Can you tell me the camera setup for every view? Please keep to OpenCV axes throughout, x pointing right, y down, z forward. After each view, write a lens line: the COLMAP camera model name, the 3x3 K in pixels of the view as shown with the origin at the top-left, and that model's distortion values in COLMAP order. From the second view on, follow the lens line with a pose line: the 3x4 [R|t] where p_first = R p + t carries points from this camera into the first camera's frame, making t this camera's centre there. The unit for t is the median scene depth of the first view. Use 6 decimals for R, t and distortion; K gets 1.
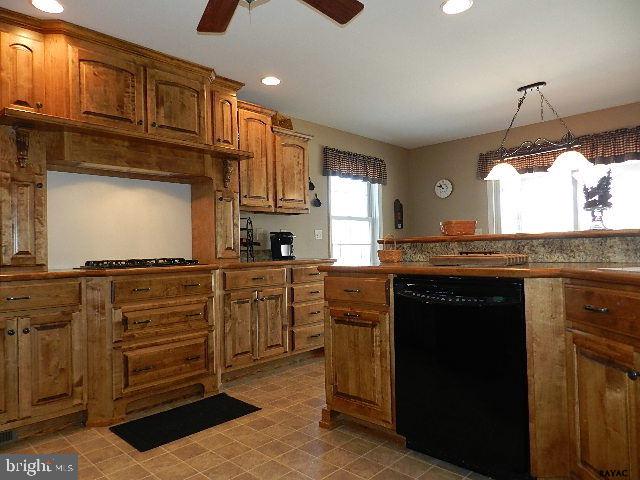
lens RADIAL K [[431.6, 0, 322.0], [0, 431.6, 240.0], [0, 0, 1]] dist [0.022406, -0.009826]
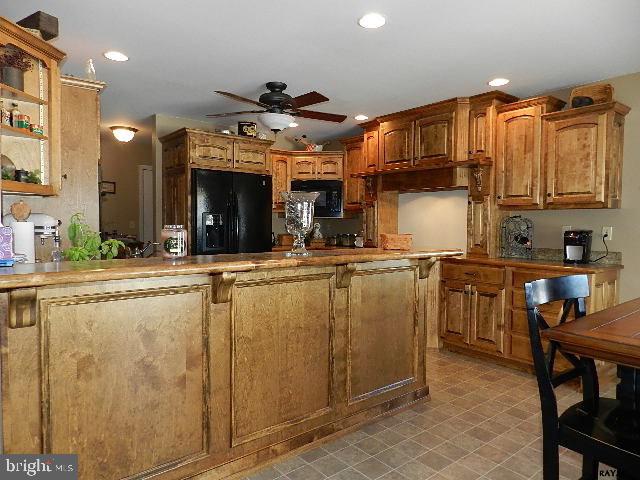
lens RADIAL K [[431.6, 0, 319.6], [0, 431.6, 239.6], [0, 0, 1]] dist [0.022406, -0.009826]
pose [[-0.126952, 0.071221, -0.989349, 0.955429], [0.013983, 0.997448, 0.070010, -0.079422], [0.991810, -0.004946, -0.127624, 0.713830]]
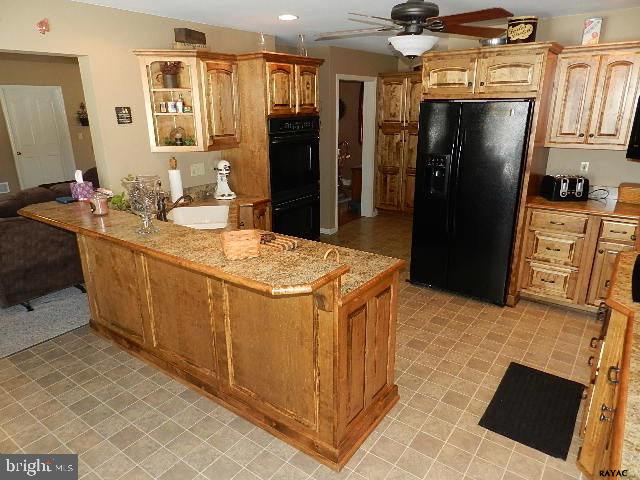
lens RADIAL K [[431.6, 0, 316.6], [0, 431.6, 242.0], [0, 0, 1]] dist [0.022406, -0.009826]
pose [[-0.991217, 0.070754, -0.111724, 0.197543], [0.035670, 0.956566, 0.289324, -0.181812], [0.127342, 0.282798, -0.950689, 1.283797]]
